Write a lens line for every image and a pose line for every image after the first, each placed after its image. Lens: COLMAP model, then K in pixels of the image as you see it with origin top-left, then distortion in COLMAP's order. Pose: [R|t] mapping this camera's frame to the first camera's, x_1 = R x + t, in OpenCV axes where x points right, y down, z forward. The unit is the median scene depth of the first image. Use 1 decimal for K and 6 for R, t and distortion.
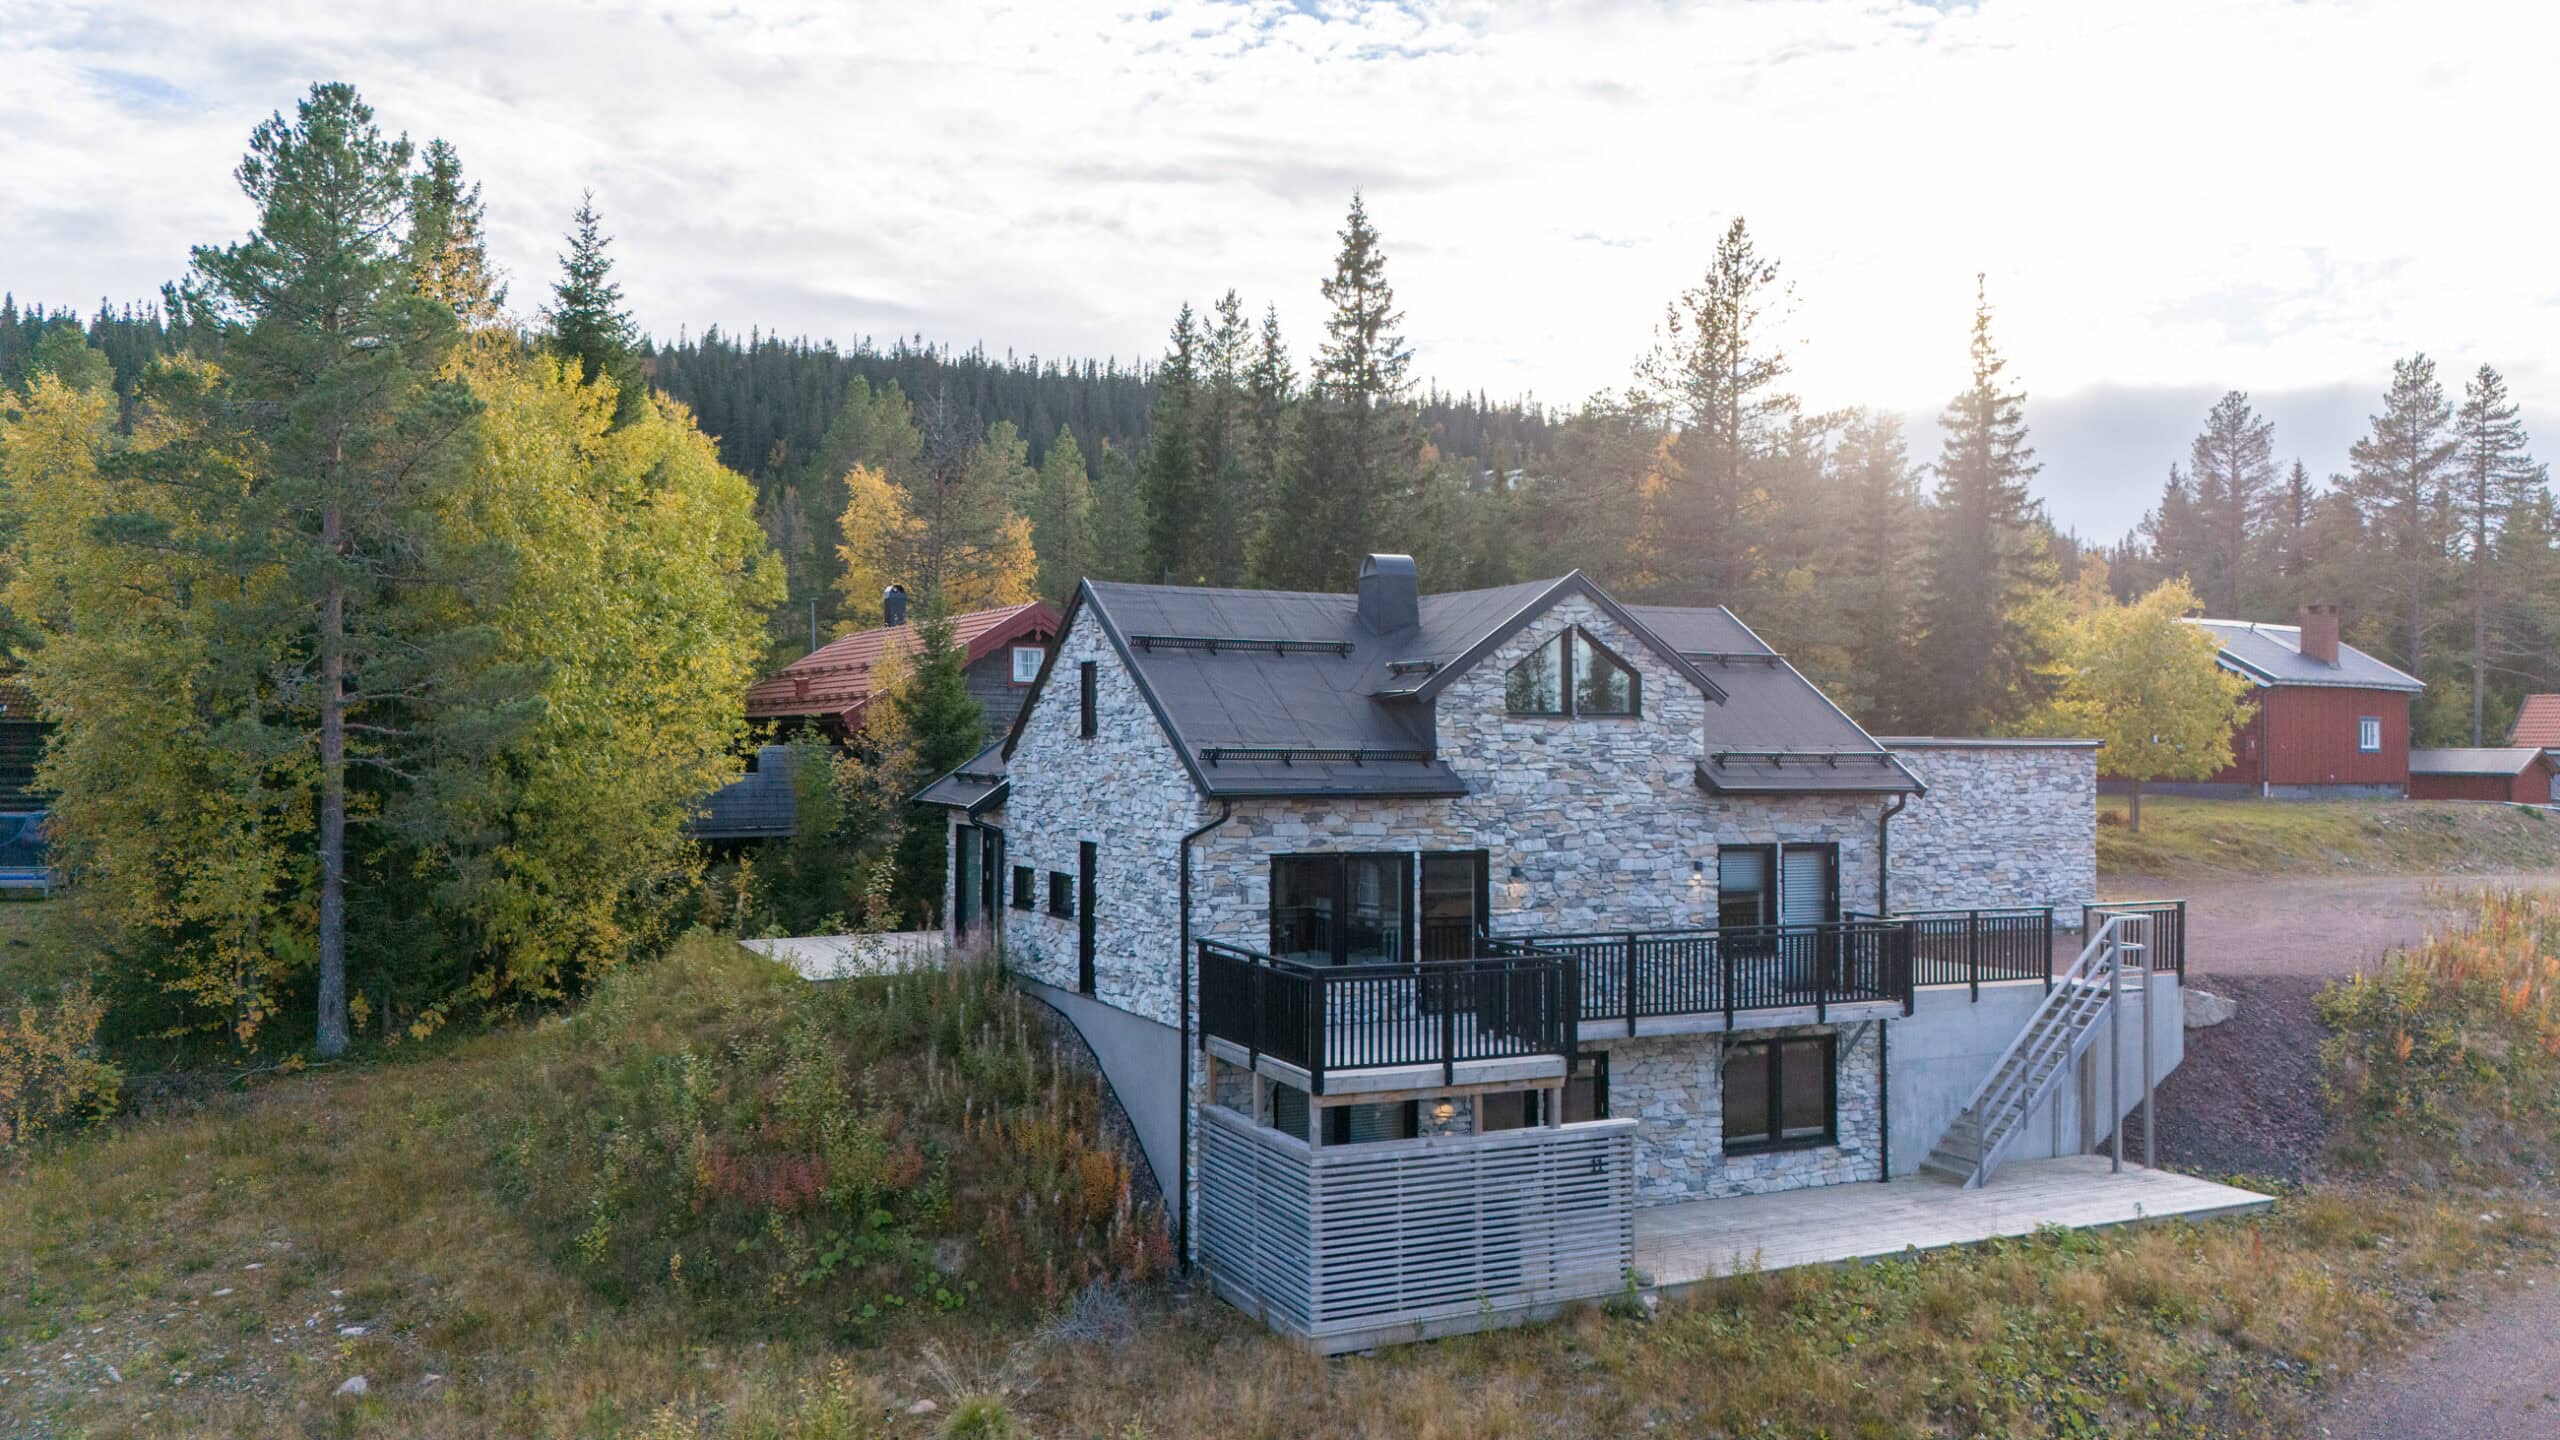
lens RADIAL K [[1897.0, 0, 1238.7], [0, 1897.0, 714.7], [0, 0, 1]] dist [0.058213, -0.061013]
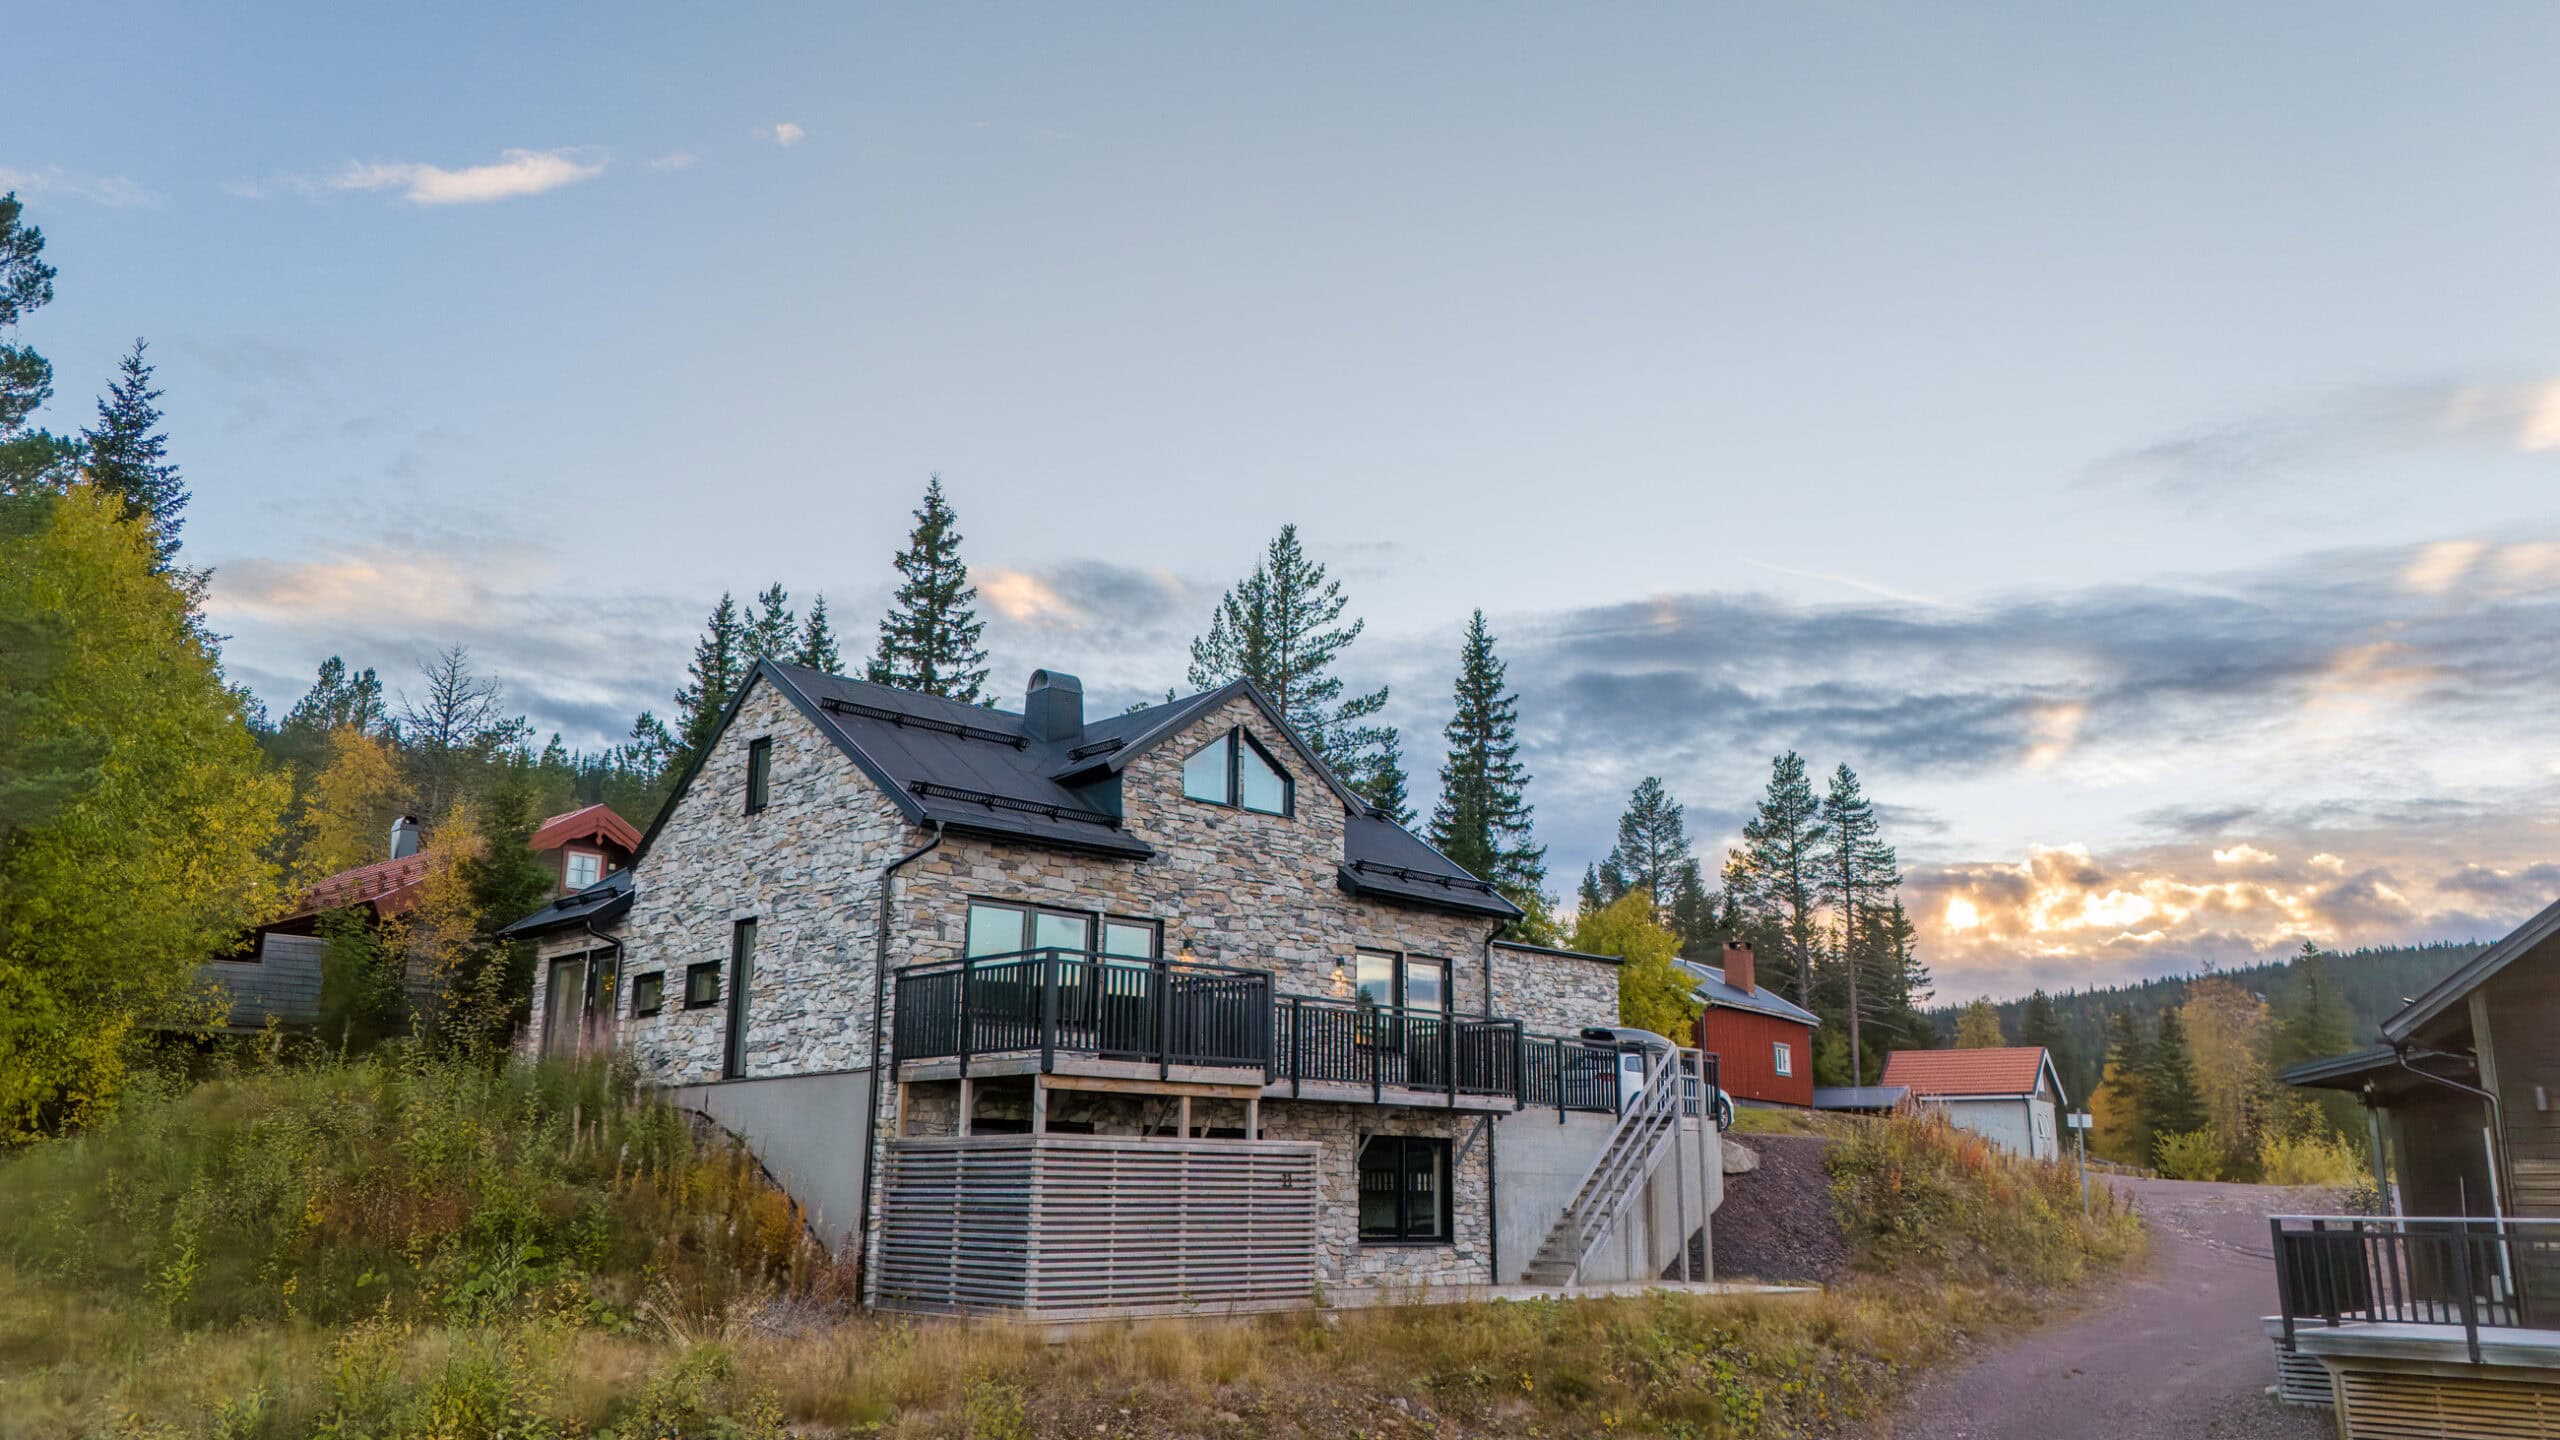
lens RADIAL K [[1887.5, 0, 1280.0], [0, 1887.5, 720.0], [0, 0, 1]] dist [0.171236, -0.359772]
pose [[0.952460, 0.079358, 0.294147, -0.111205], [-0.013480, 0.975512, -0.219534, 0.172846], [-0.304366, 0.205132, 0.930206, -0.012292]]
